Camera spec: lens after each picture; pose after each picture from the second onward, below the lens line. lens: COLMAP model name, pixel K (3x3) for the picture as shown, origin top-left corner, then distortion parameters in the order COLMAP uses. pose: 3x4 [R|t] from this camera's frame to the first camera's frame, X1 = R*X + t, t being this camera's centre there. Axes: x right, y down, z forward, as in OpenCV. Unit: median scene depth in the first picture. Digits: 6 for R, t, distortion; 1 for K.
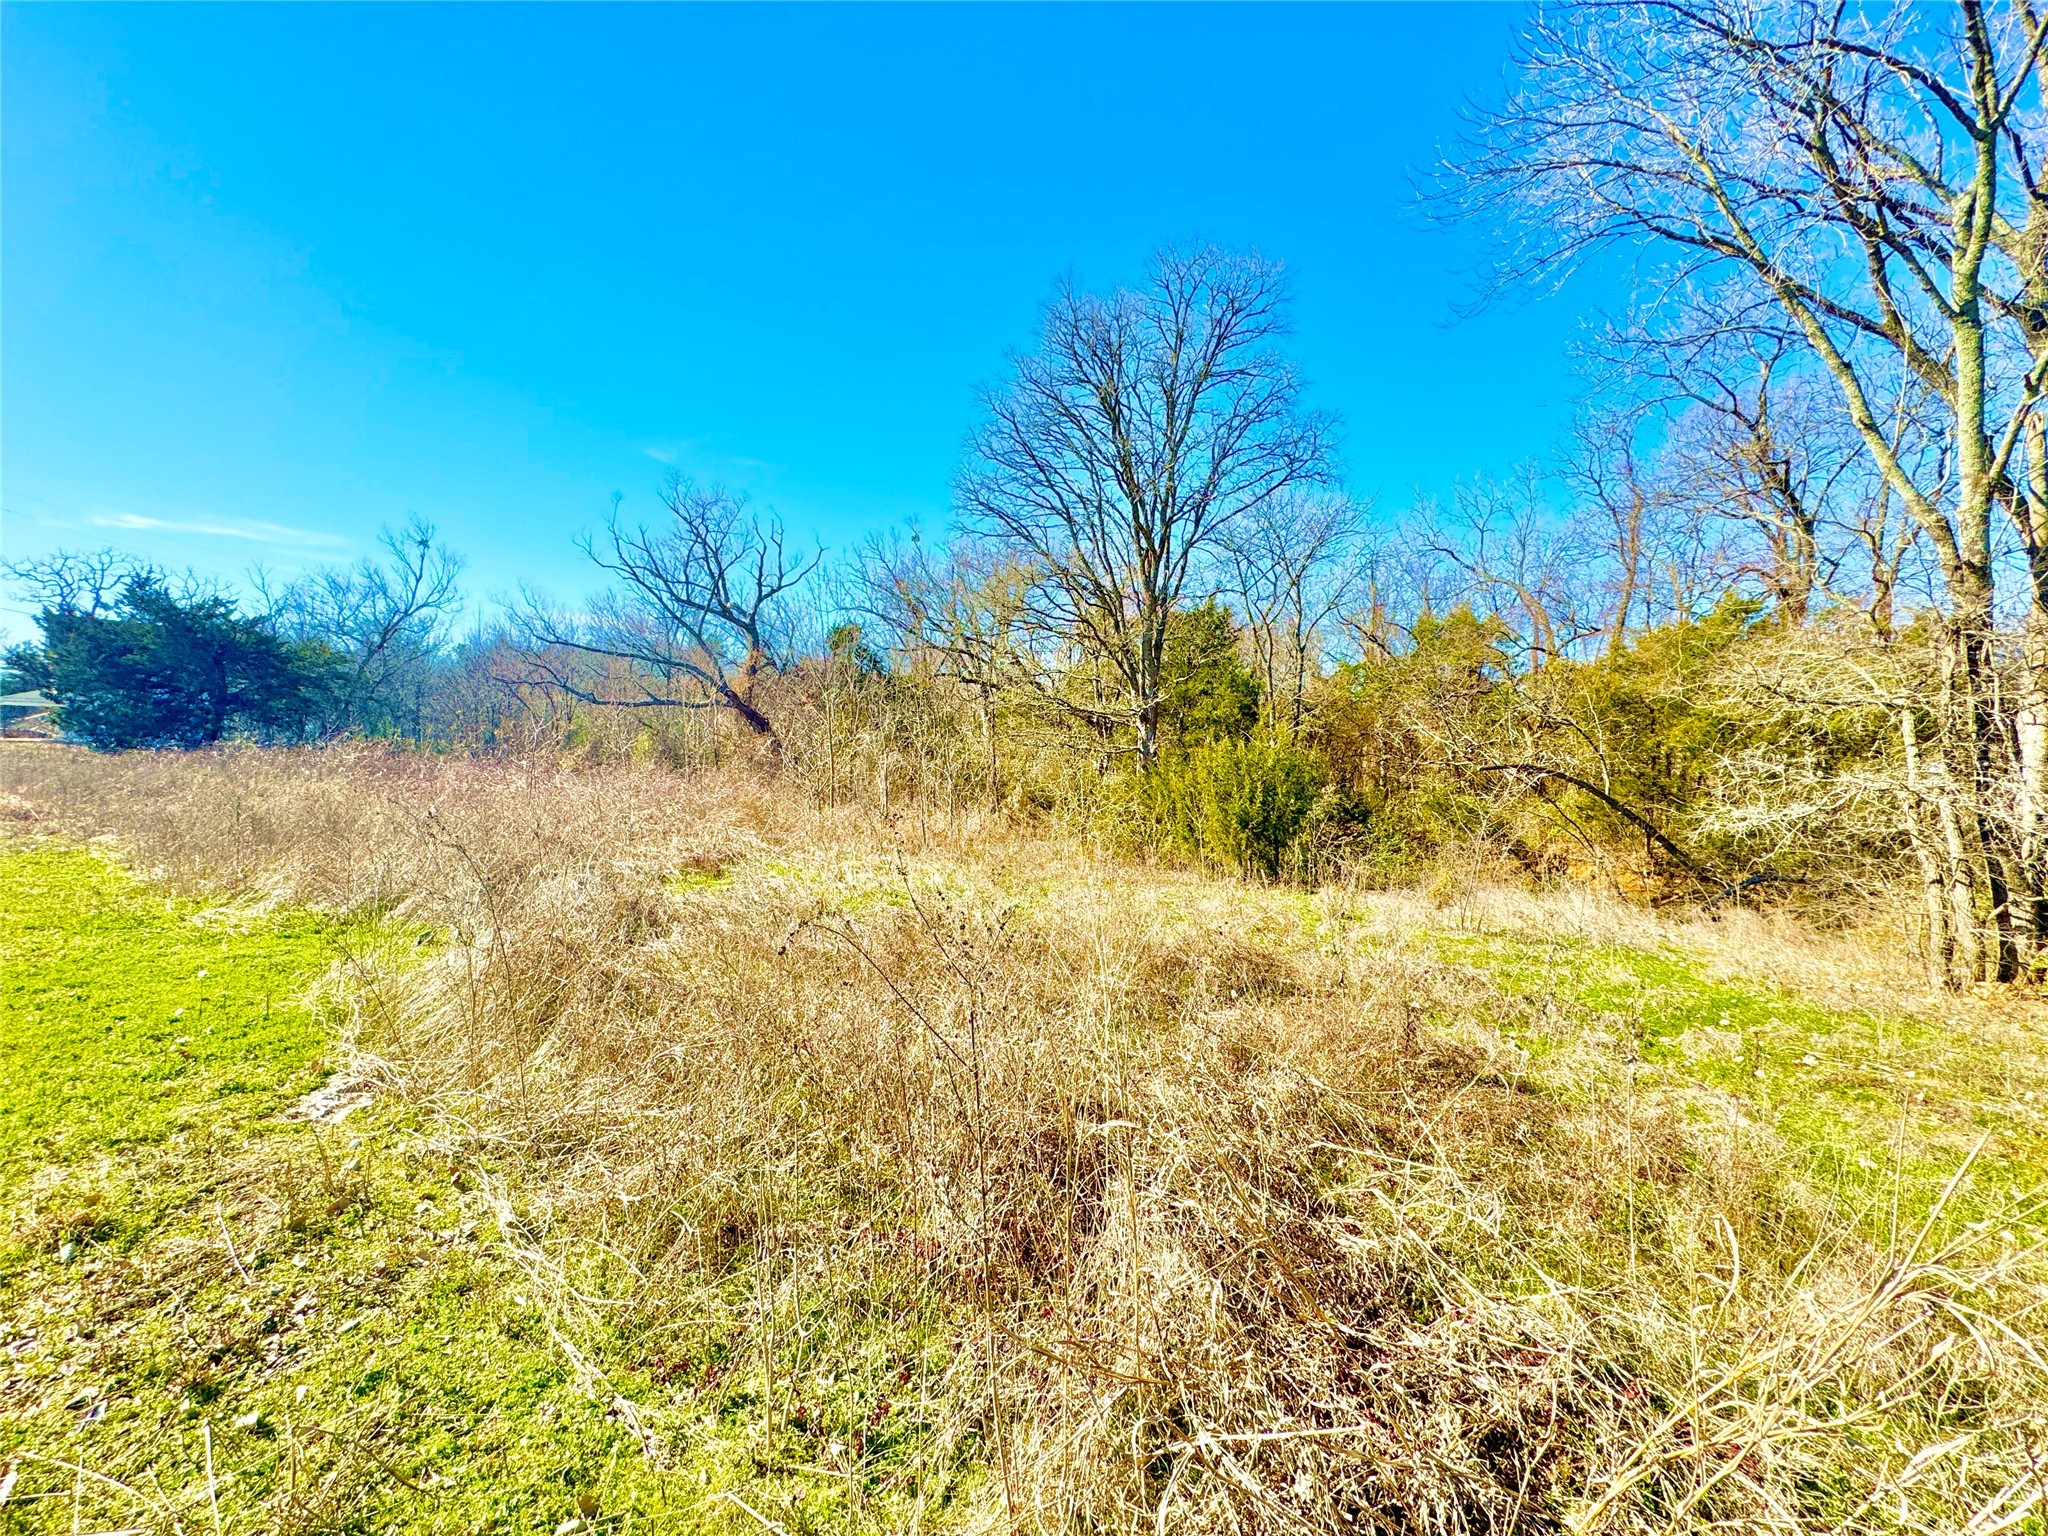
lens RADIAL K [[816.6, 0, 1024.0], [0, 816.6, 768.0], [0, 0, 1]] dist [0.001686, 0.000316]
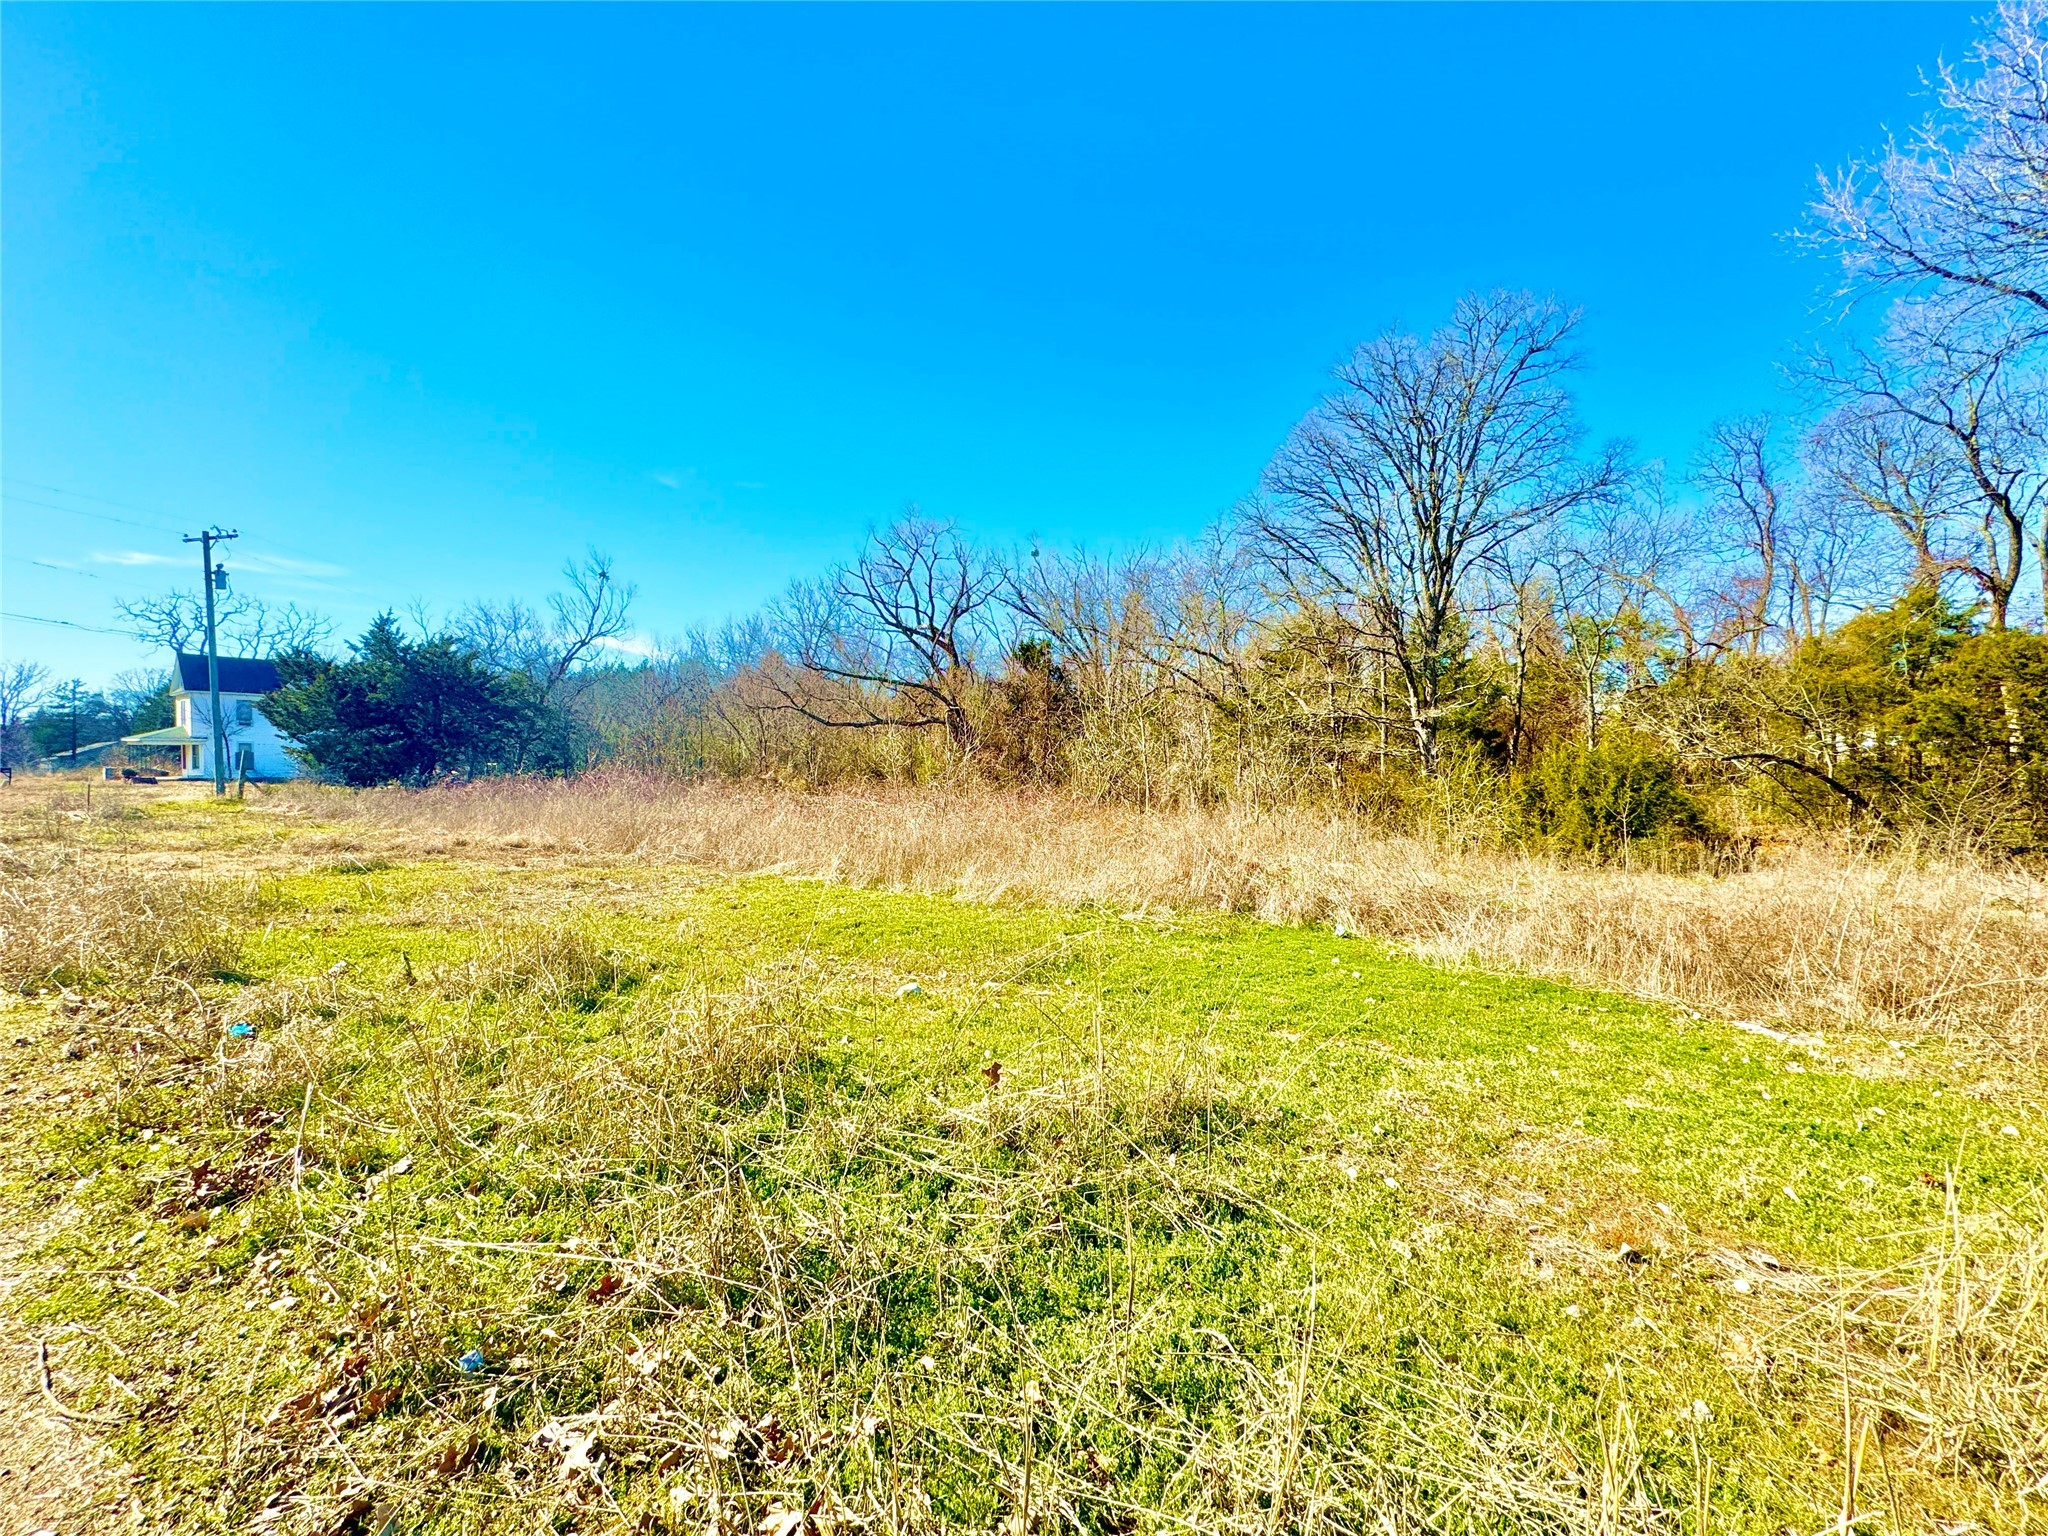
lens RADIAL K [[816.6, 0, 1024.0], [0, 816.6, 768.0], [0, 0, 1]] dist [0.001686, 0.000316]
pose [[0.999333, -0.033962, 0.013421, -0.254110], [0.034014, 0.999415, -0.003653, -0.010429], [-0.013289, 0.004107, 0.999903, -0.047089]]
